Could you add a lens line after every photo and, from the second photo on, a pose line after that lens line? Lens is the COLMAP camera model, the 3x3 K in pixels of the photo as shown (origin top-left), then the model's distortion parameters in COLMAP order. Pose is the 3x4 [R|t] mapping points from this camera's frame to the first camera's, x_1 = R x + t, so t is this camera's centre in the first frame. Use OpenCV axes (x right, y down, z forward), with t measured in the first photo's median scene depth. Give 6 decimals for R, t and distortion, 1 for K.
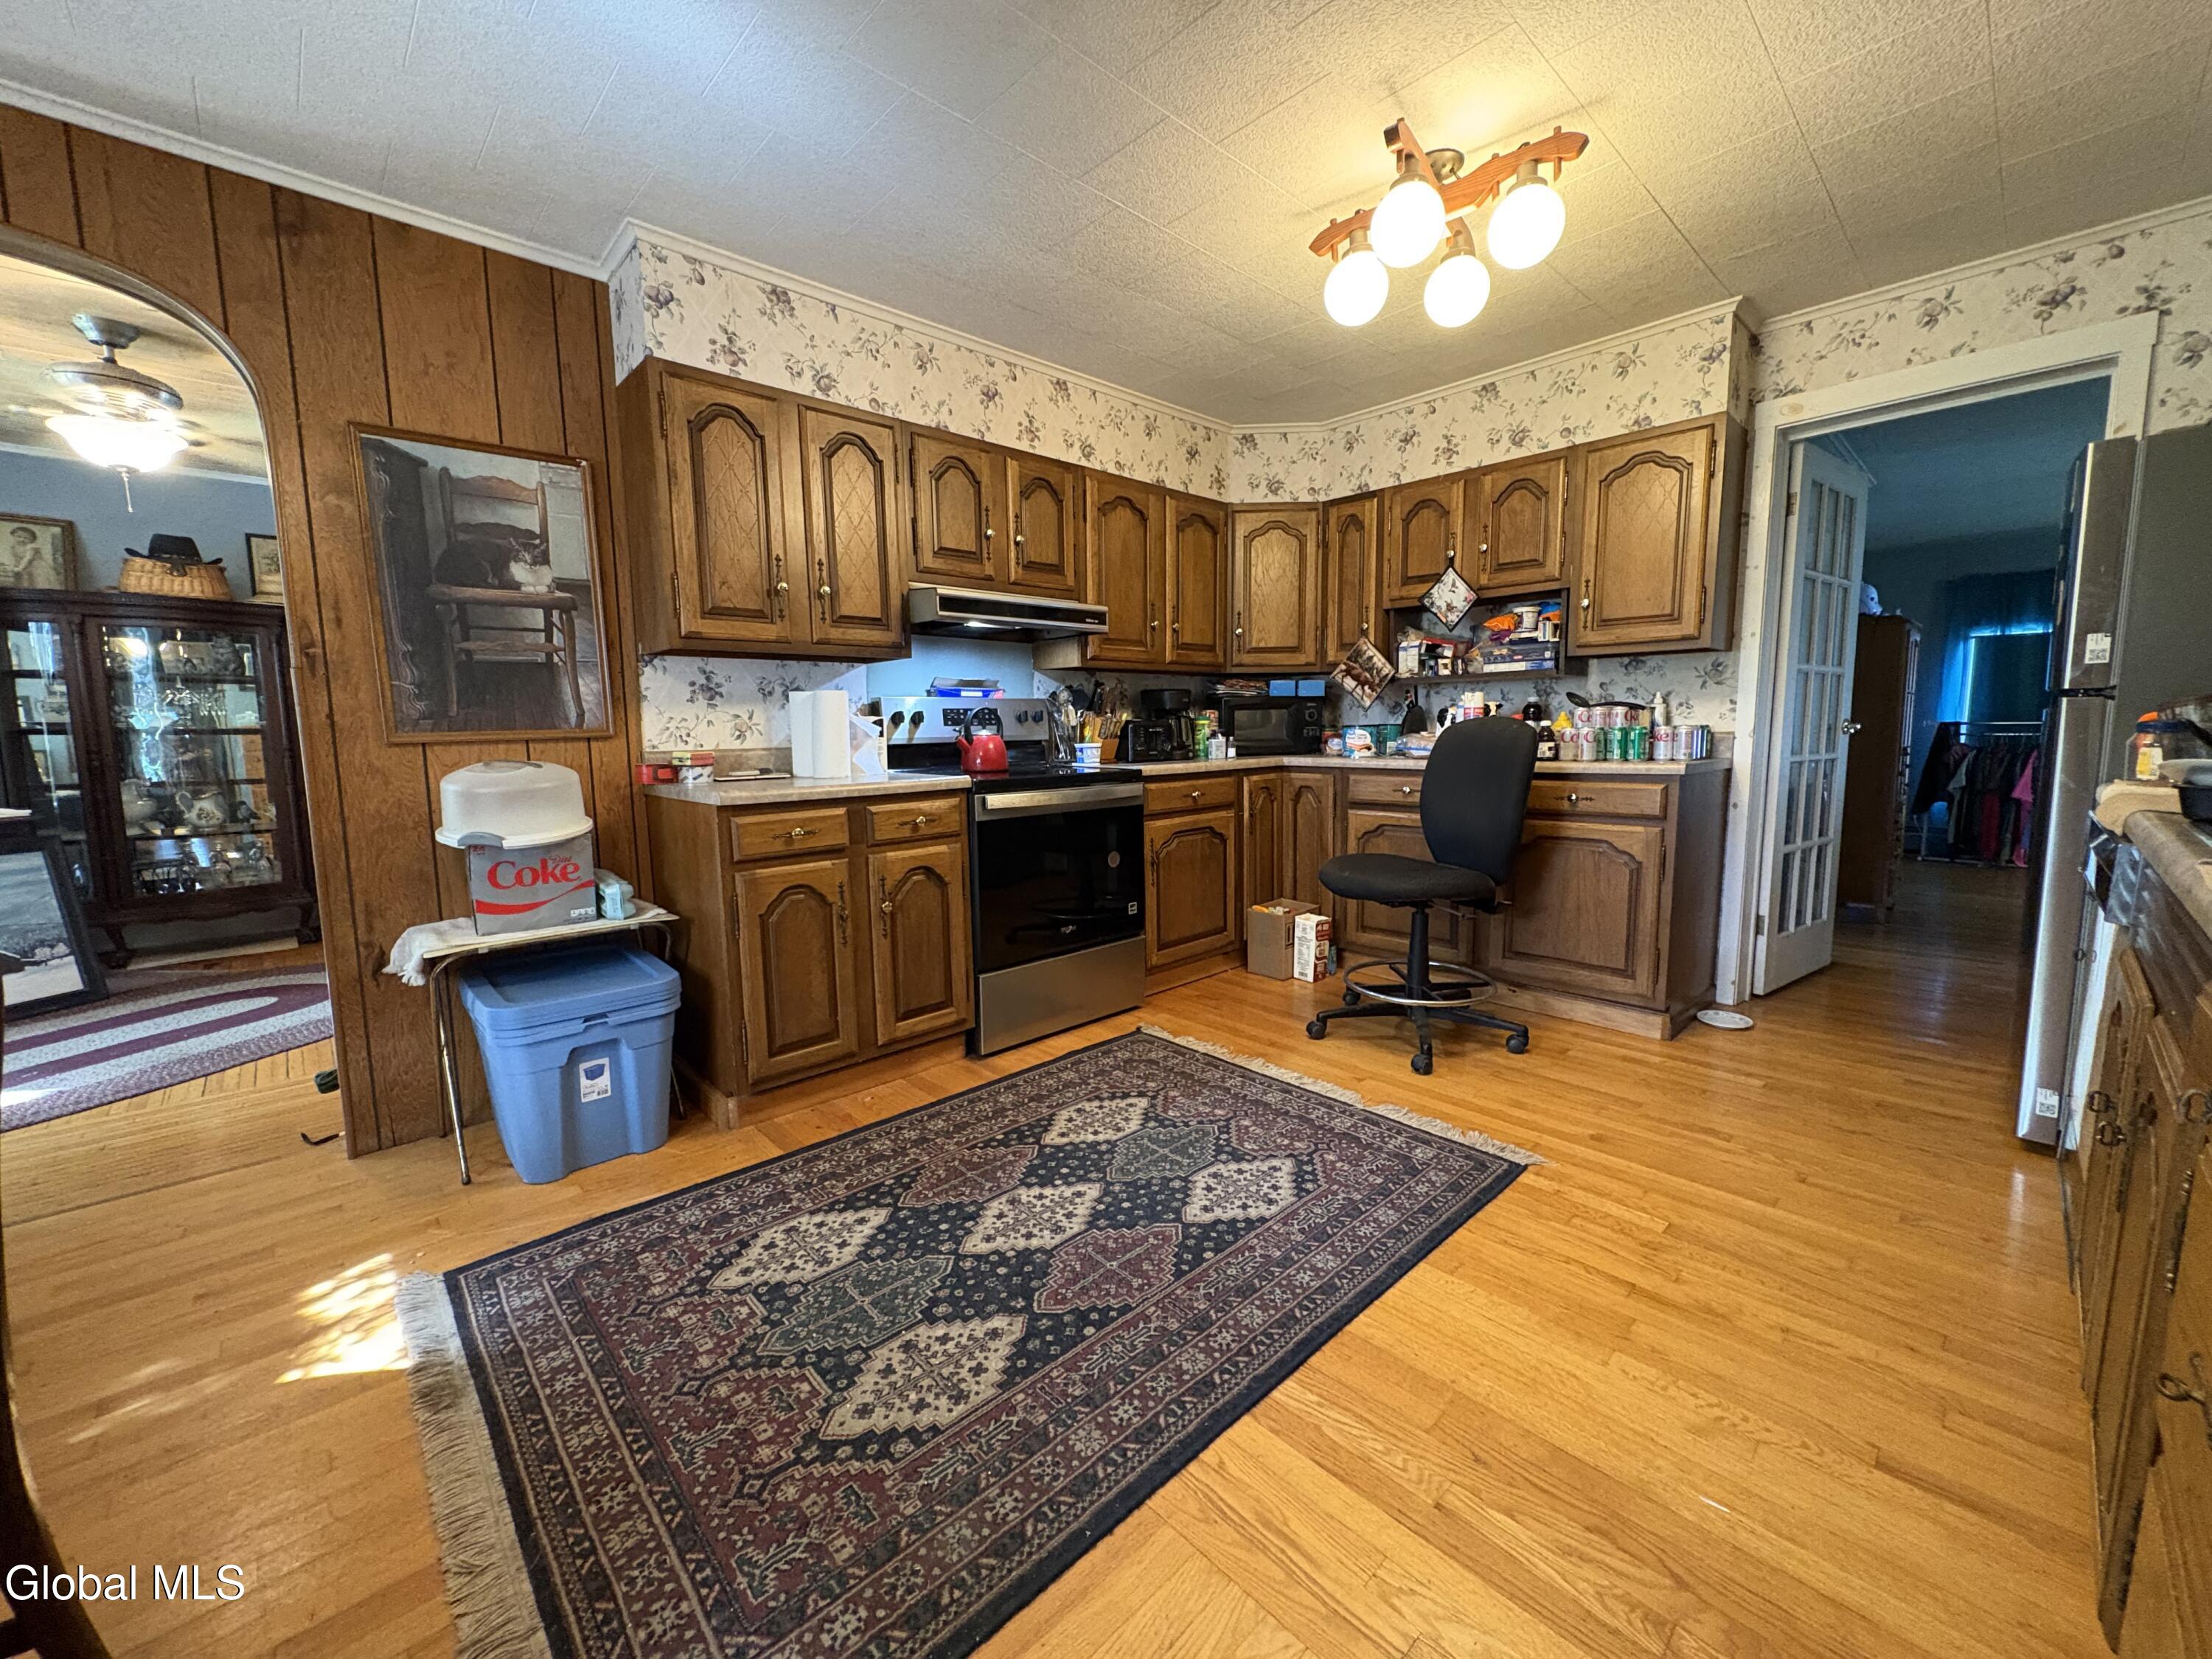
lens RADIAL K [[872.3, 0, 1106.0], [0, 872.3, 829.5], [0, 0, 1]] dist [0.000460, -0.000140]
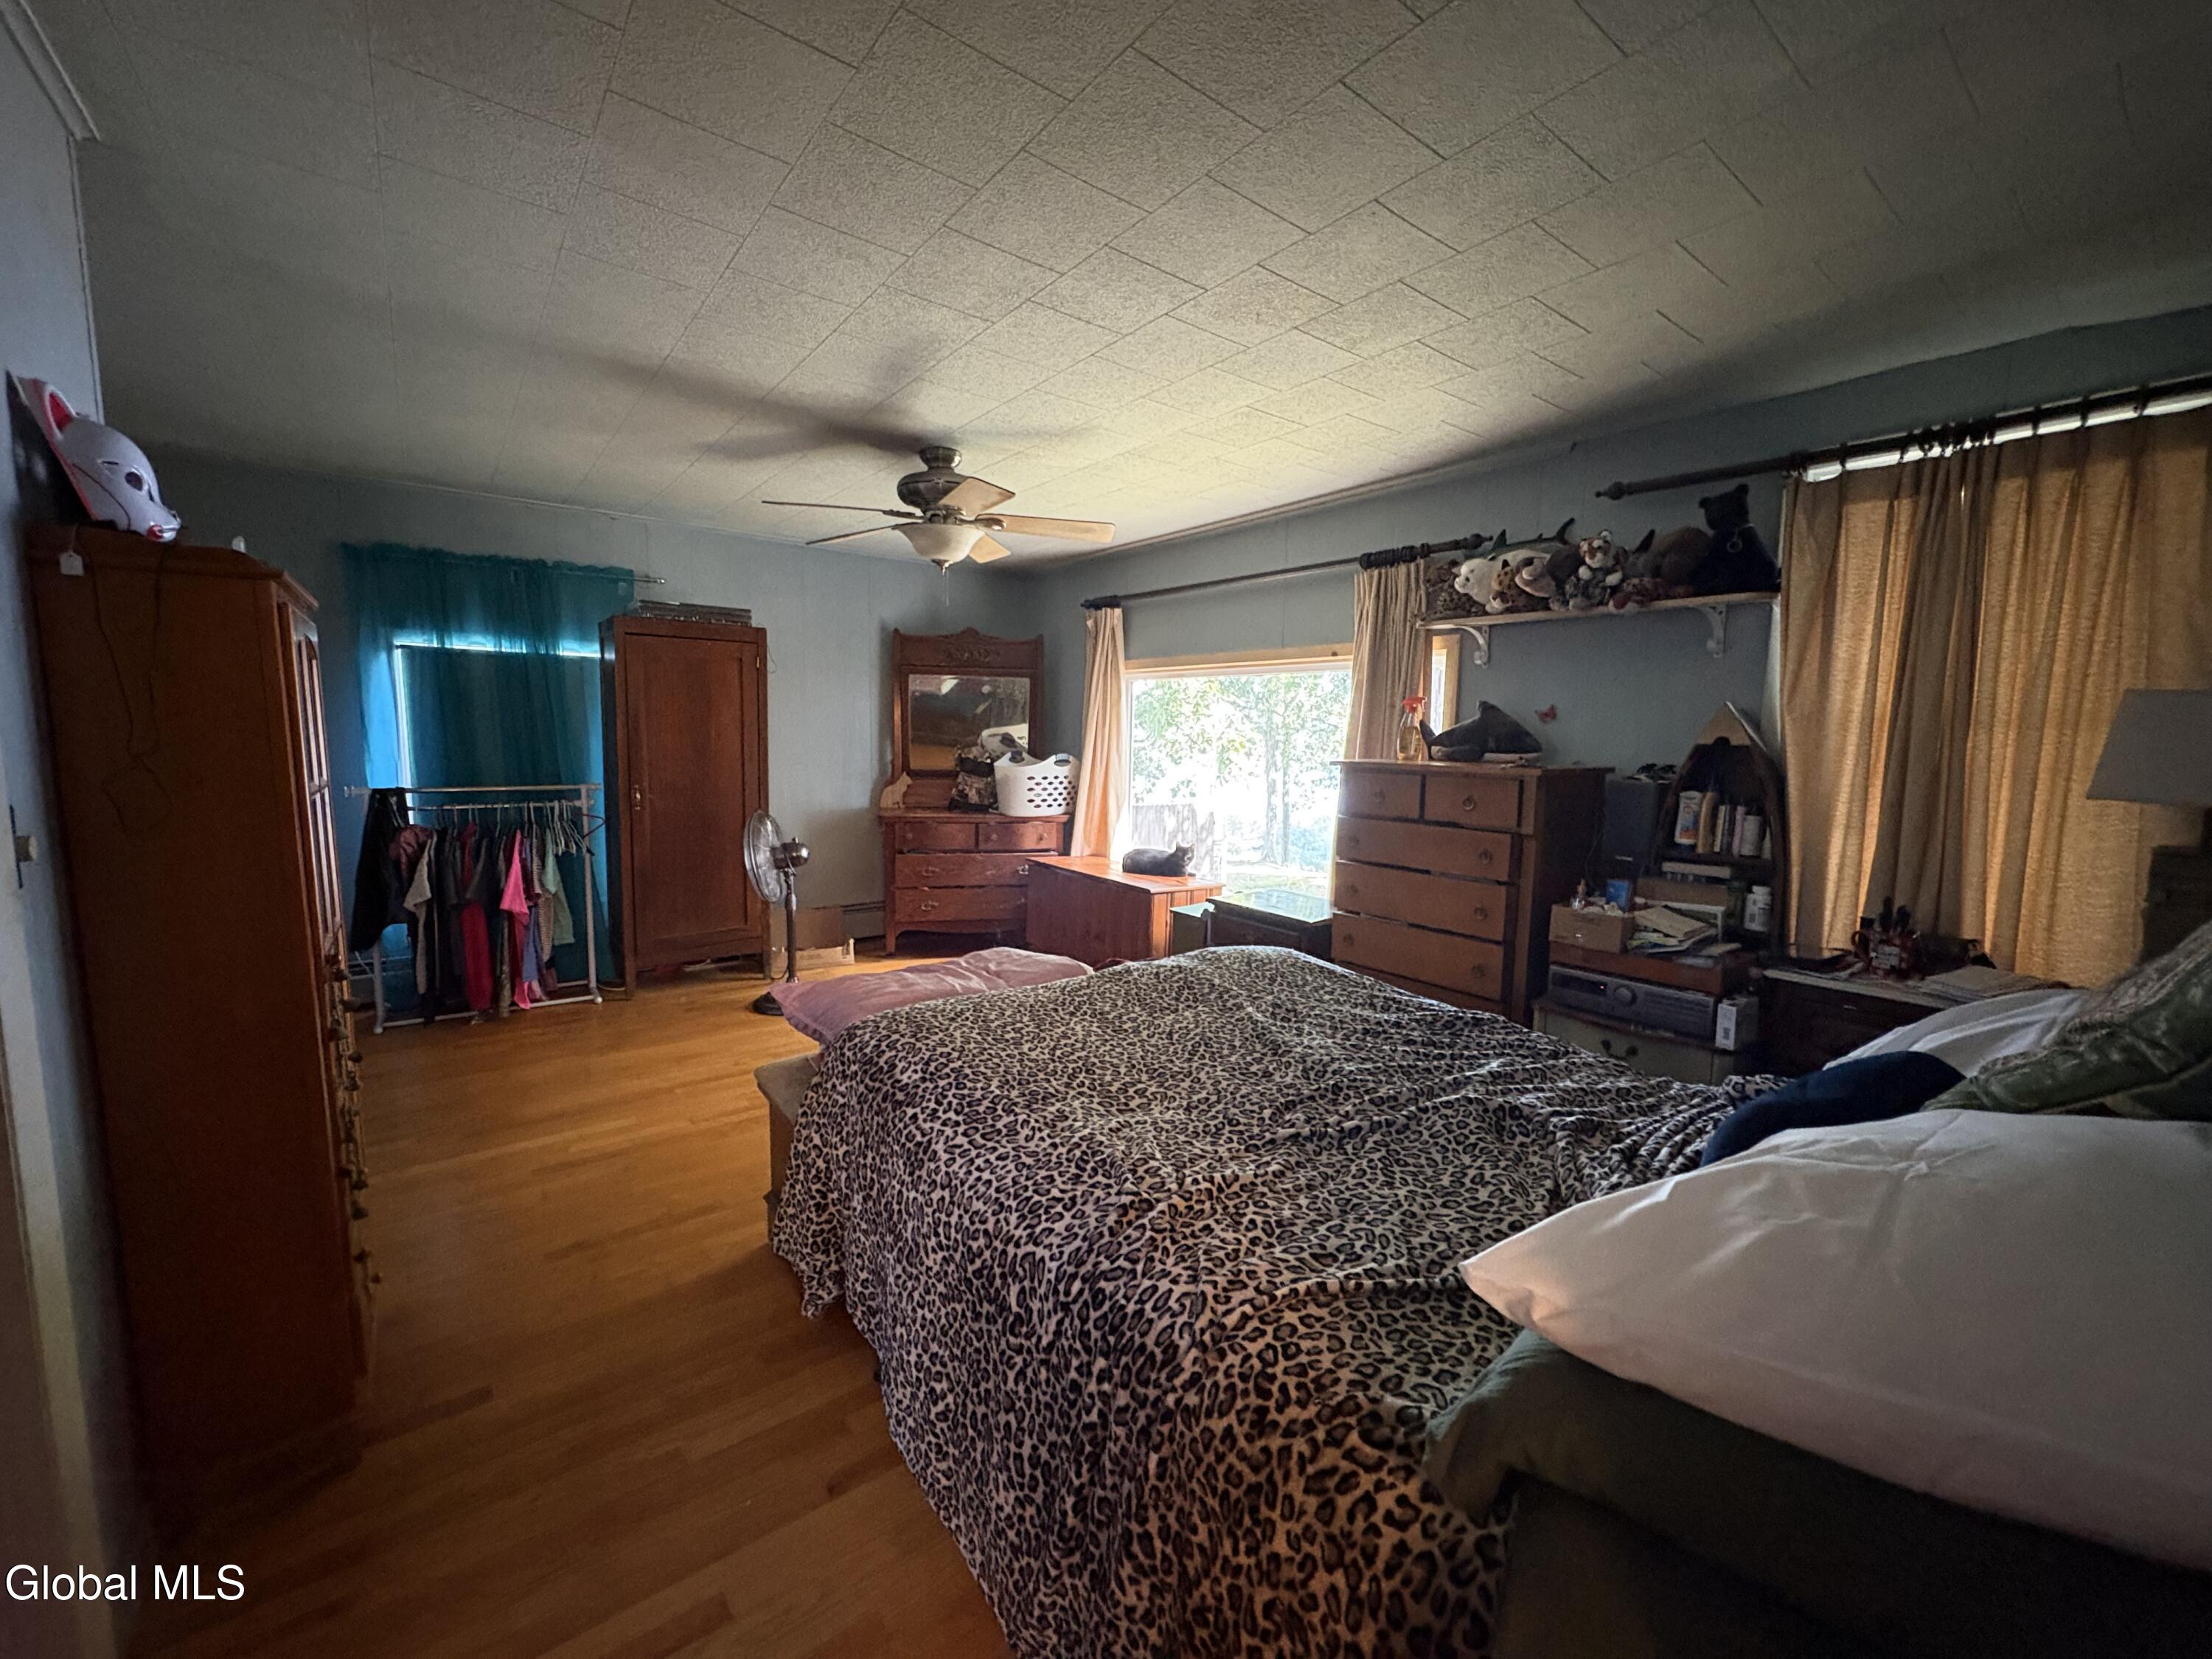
lens RADIAL K [[880.3, 0, 1106.0], [0, 880.3, 829.5], [0, 0, 1]] dist [0.000511, 0.000141]
pose [[0.095748, -0.099471, 0.990423, 0.438320], [0.099628, 0.990956, 0.089893, -0.103632], [-0.990407, 0.090067, 0.104792, 0.476376]]
